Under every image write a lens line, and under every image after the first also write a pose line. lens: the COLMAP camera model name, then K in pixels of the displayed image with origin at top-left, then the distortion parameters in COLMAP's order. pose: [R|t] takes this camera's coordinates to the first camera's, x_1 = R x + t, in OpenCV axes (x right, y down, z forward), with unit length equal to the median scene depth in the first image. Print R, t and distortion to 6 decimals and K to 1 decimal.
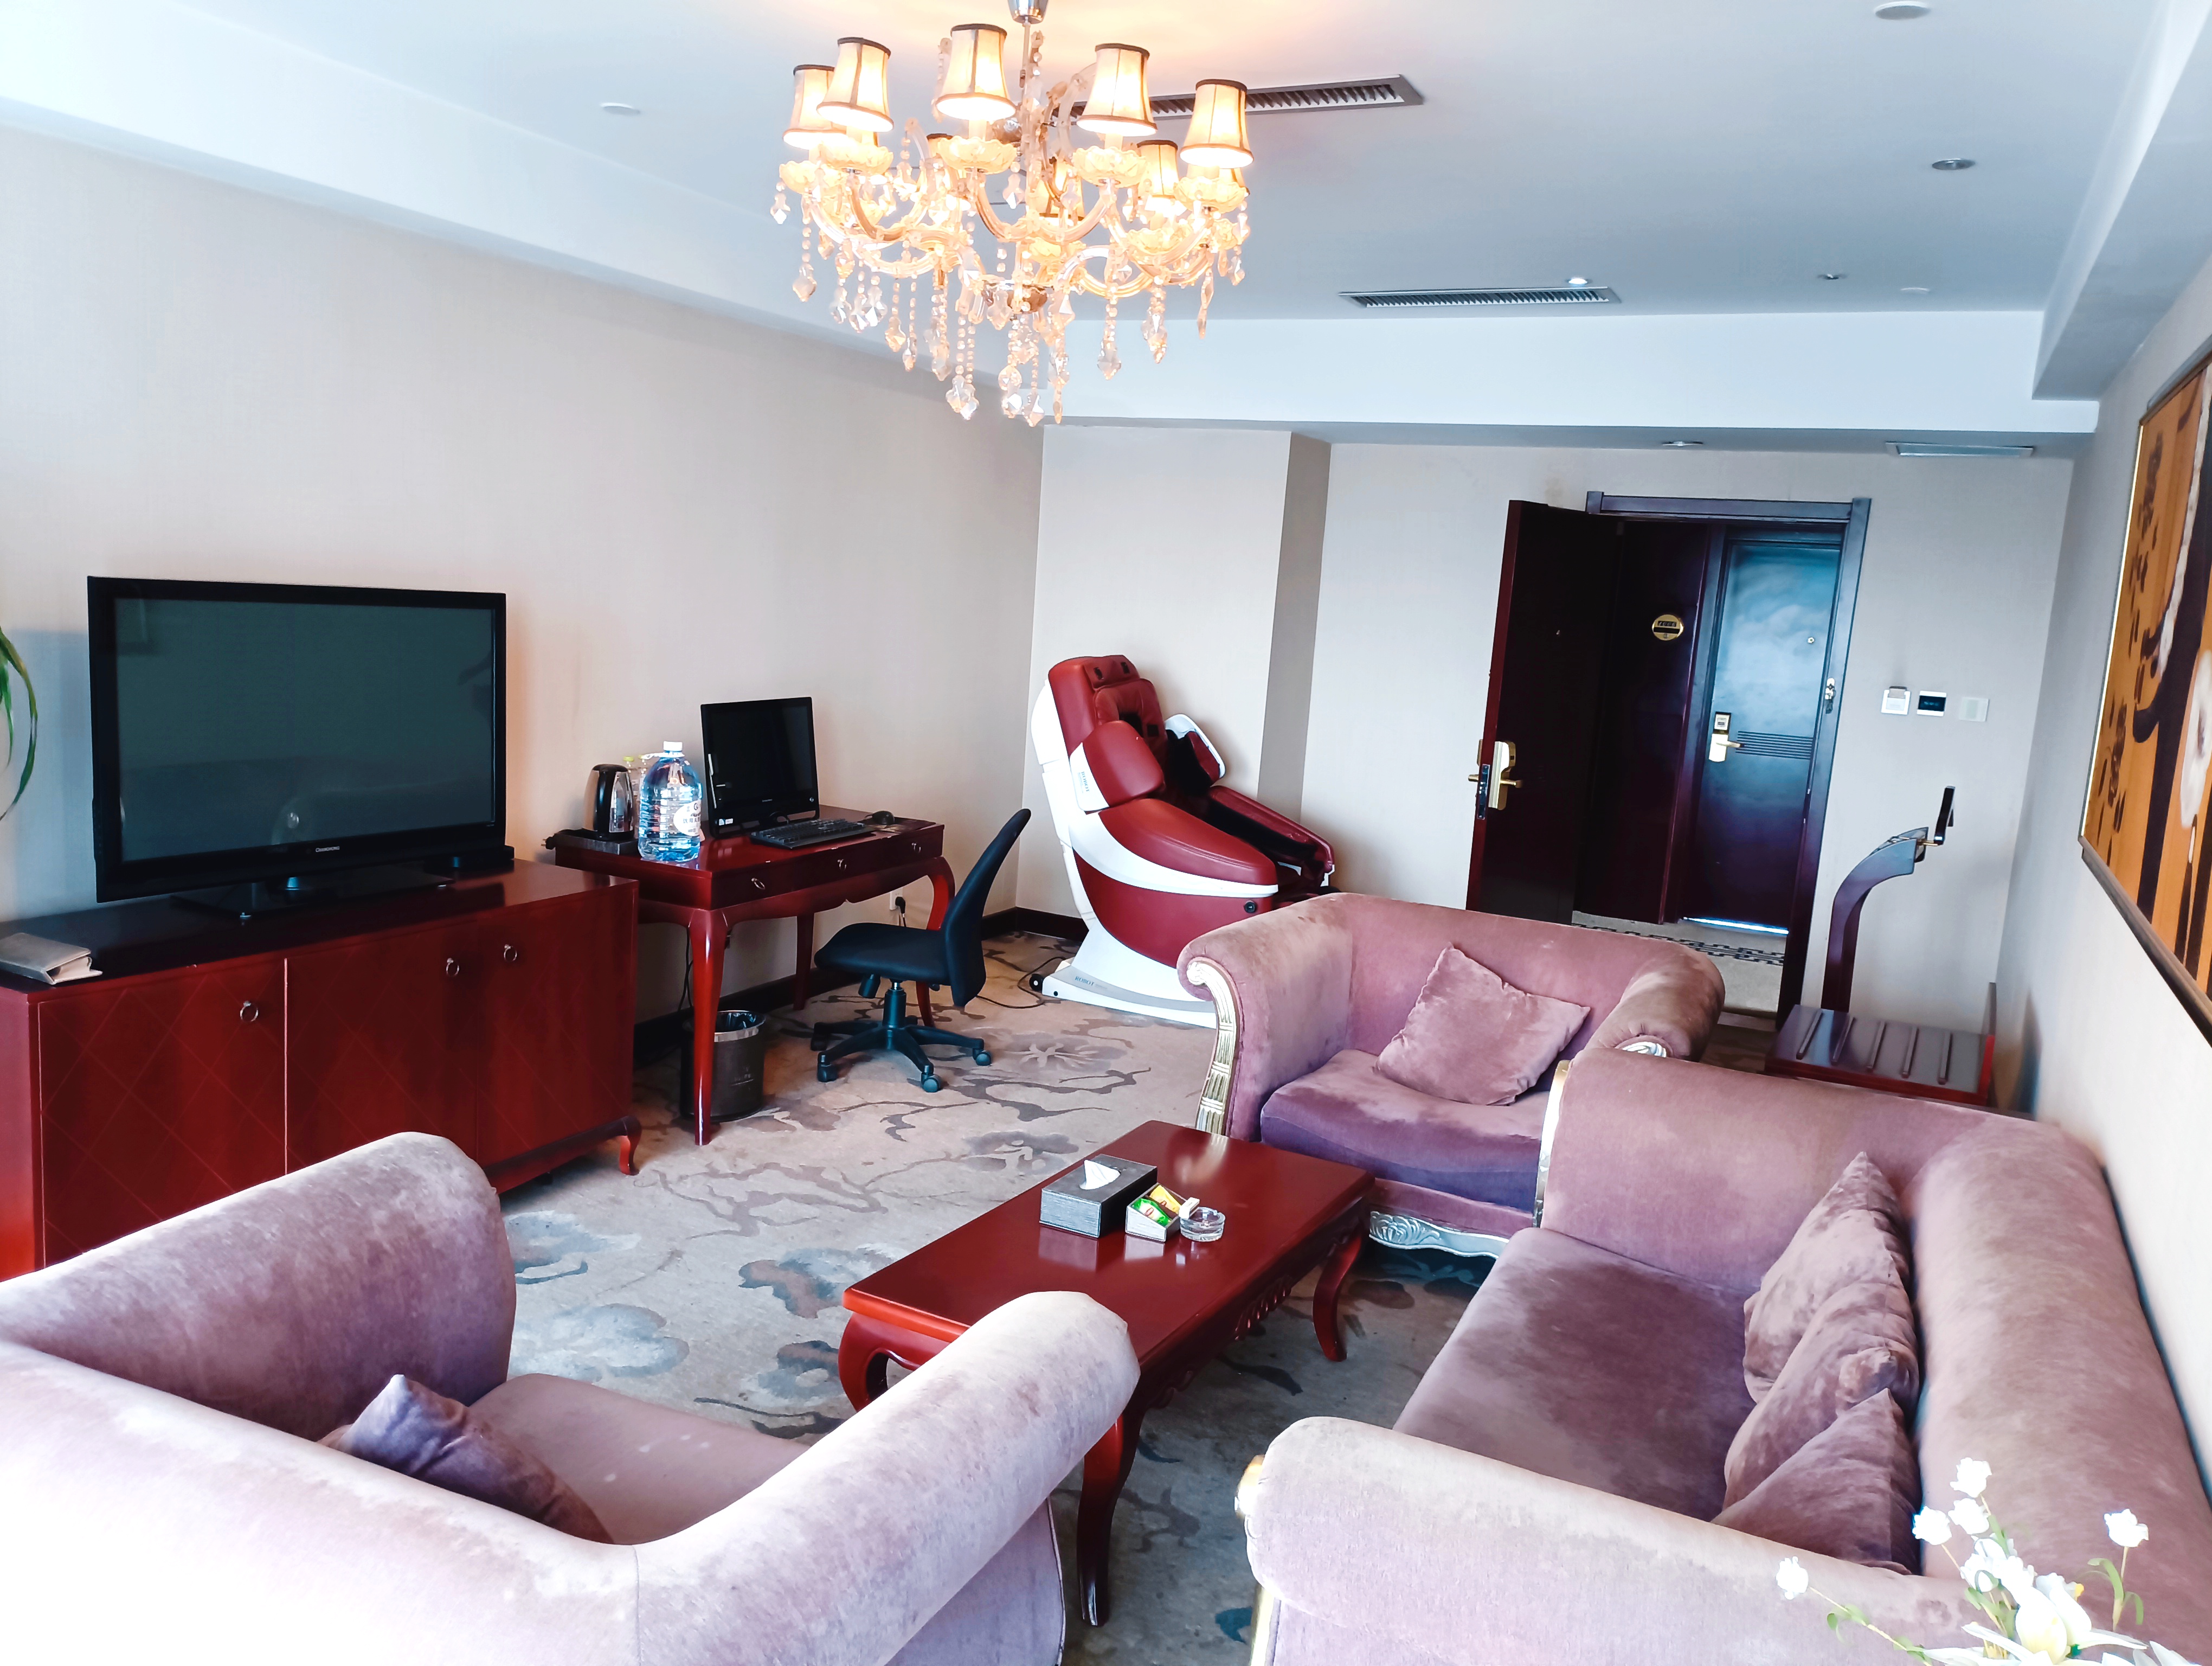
lens RADIAL K [[1659.4, 0, 1106.0], [0, 1659.4, 833.0], [0, 0, 1]] dist [0.107384, -0.134434]
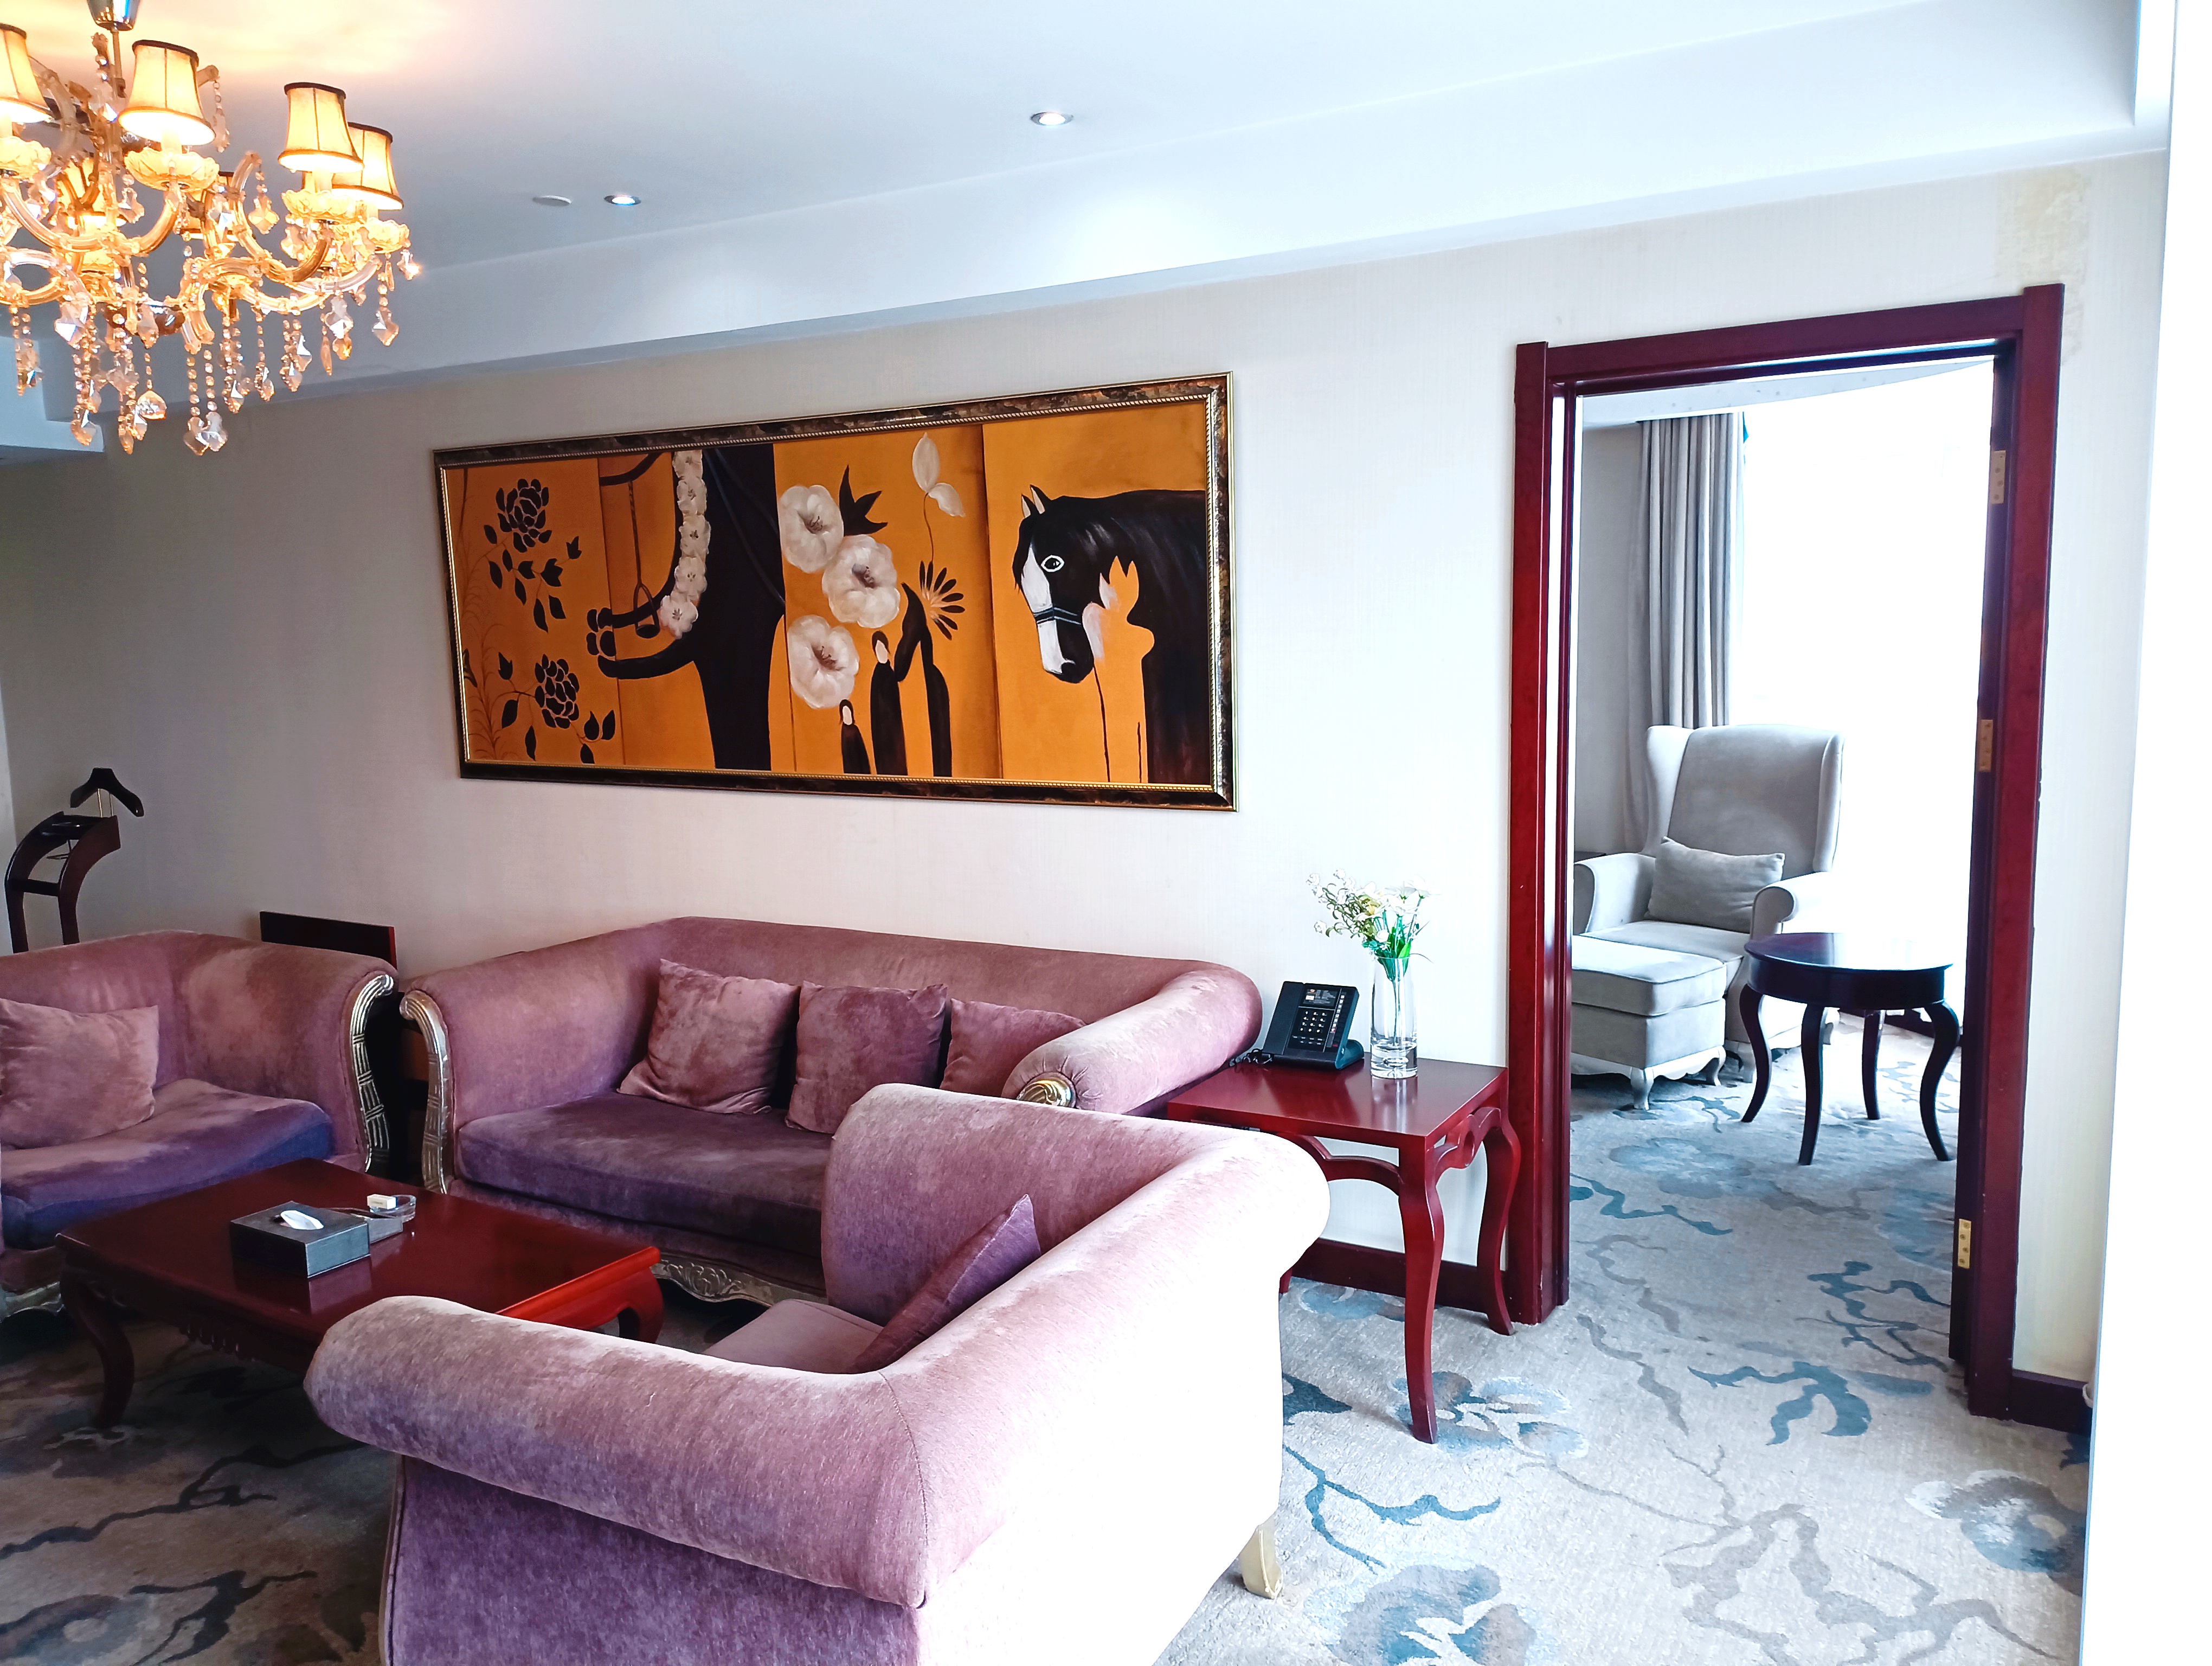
lens RADIAL K [[1659.4, 0, 1106.0], [0, 1659.4, 833.0], [0, 0, 1]] dist [0.107384, -0.134434]
pose [[0.076895, -0.191116, 0.978551, -0.573516], [0.176776, 0.968521, 0.175266, -0.067508], [-0.981243, 0.159507, 0.108259, 0.247950]]
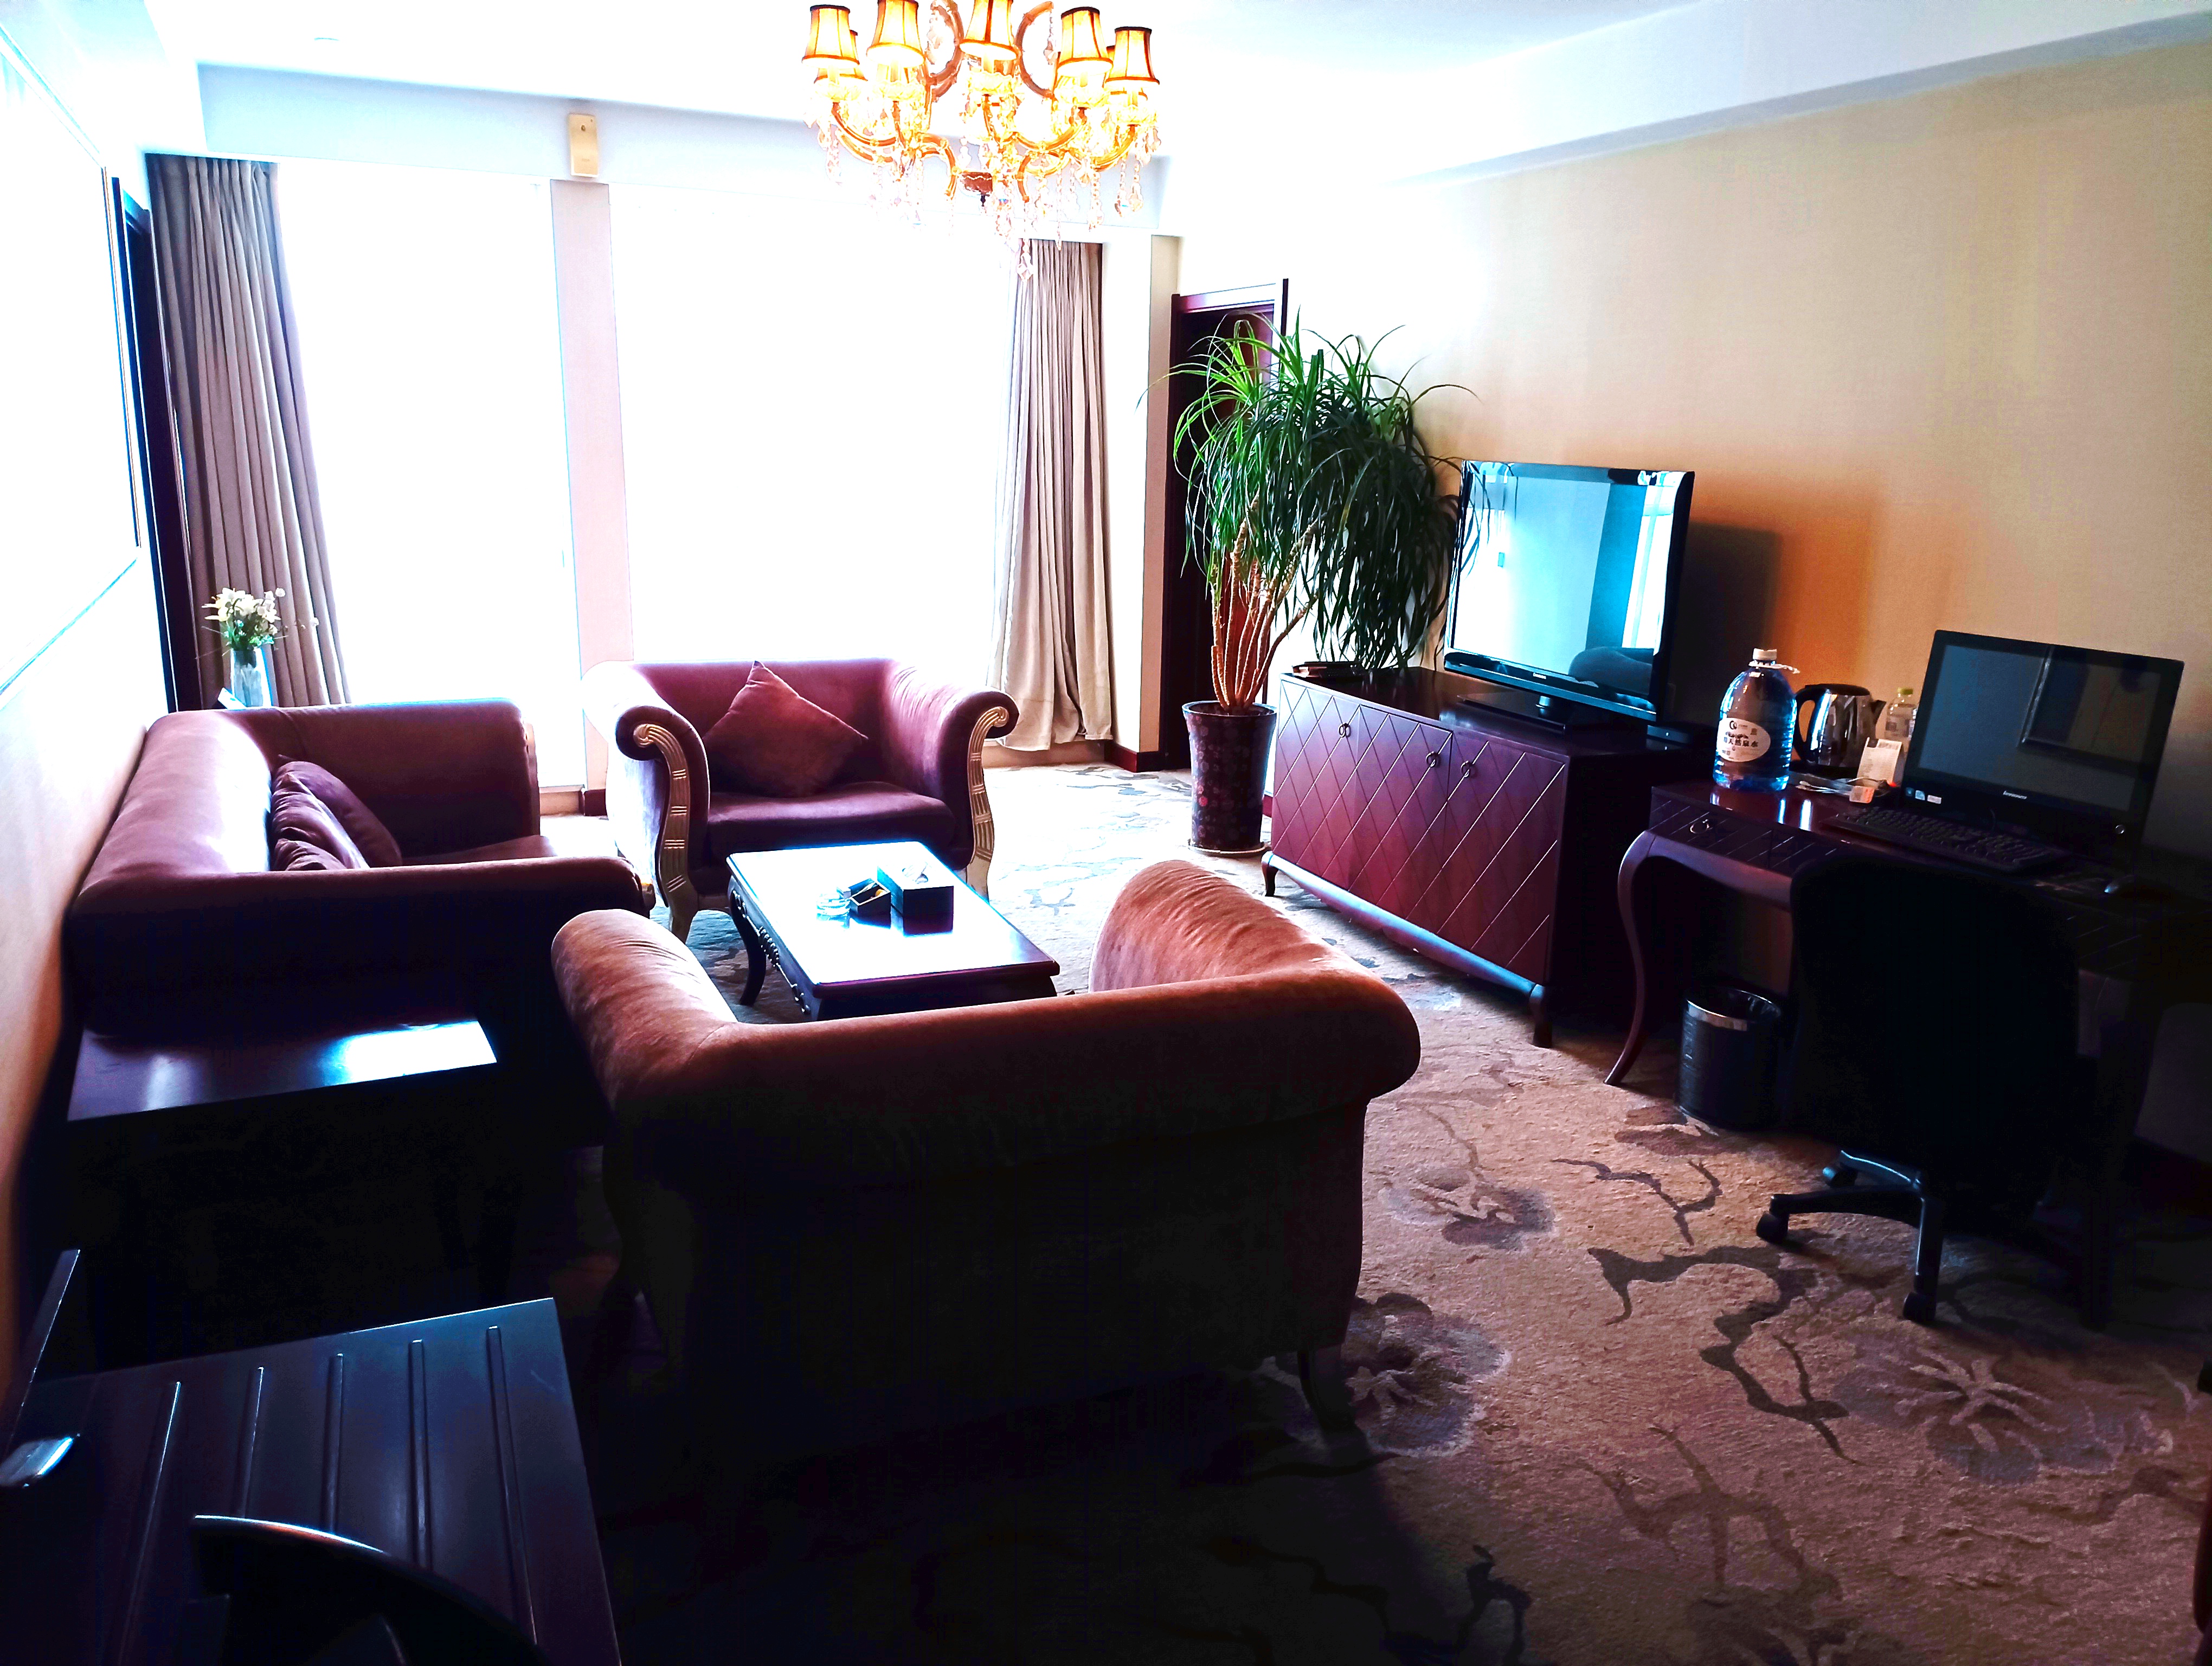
lens RADIAL K [[1659.4, 0, 1106.0], [0, 1659.4, 833.0], [0, 0, 1]] dist [0.107384, -0.134434]
pose [[-0.635456, 0.101804, -0.765396, 0.559332], [-0.184688, 0.942456, 0.278689, -0.131012], [0.749724, 0.318455, -0.580087, 1.173011]]
